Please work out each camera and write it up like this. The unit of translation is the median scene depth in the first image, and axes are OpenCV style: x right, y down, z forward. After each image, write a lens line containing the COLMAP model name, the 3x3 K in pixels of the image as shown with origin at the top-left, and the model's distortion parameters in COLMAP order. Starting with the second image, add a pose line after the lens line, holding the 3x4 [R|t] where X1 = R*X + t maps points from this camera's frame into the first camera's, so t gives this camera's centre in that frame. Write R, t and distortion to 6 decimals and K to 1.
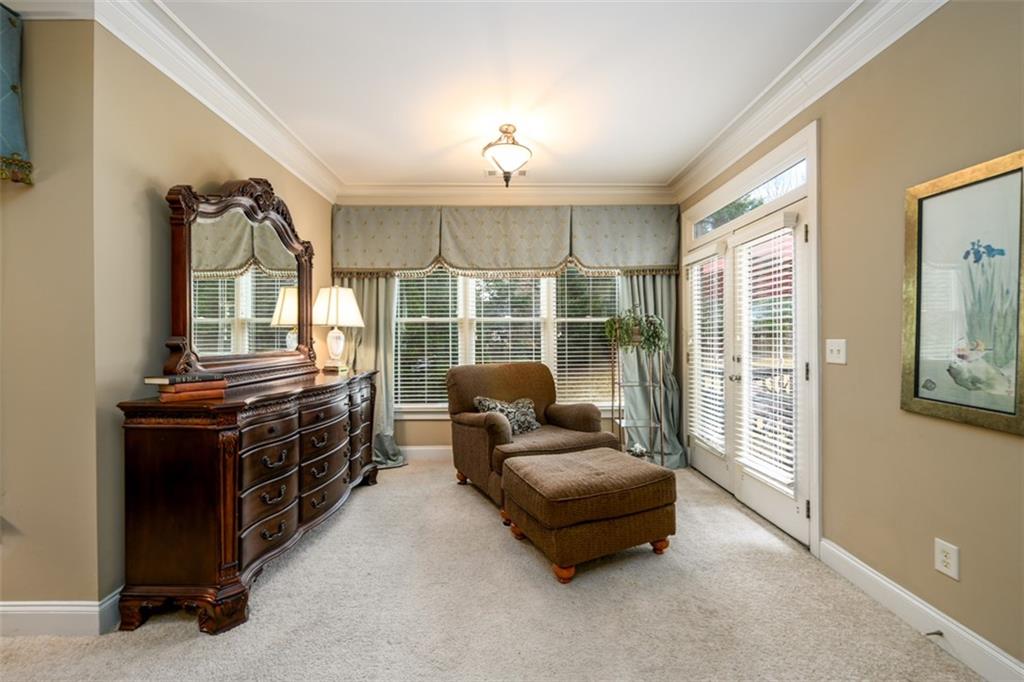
lens RADIAL K [[404.1, 0, 510.6], [0, 404.1, 341.4], [0, 0, 1]] dist [0.000138, -0.000036]
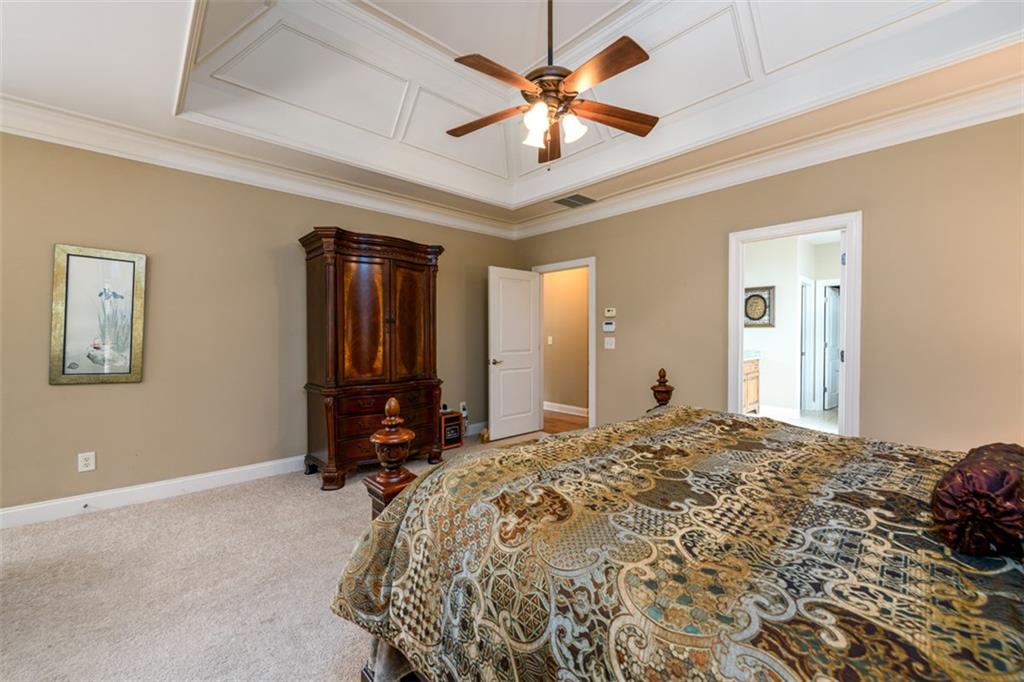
lens RADIAL K [[404.1, 0, 510.6], [0, 404.1, 337.6], [0, 0, 1]] dist [0.000138, -0.000036]
pose [[-0.669128, -0.004182, 0.743135, -1.514372], [0.002052, 0.999970, 0.007475, -0.020808], [-0.743144, 0.006527, -0.669099, 0.813200]]
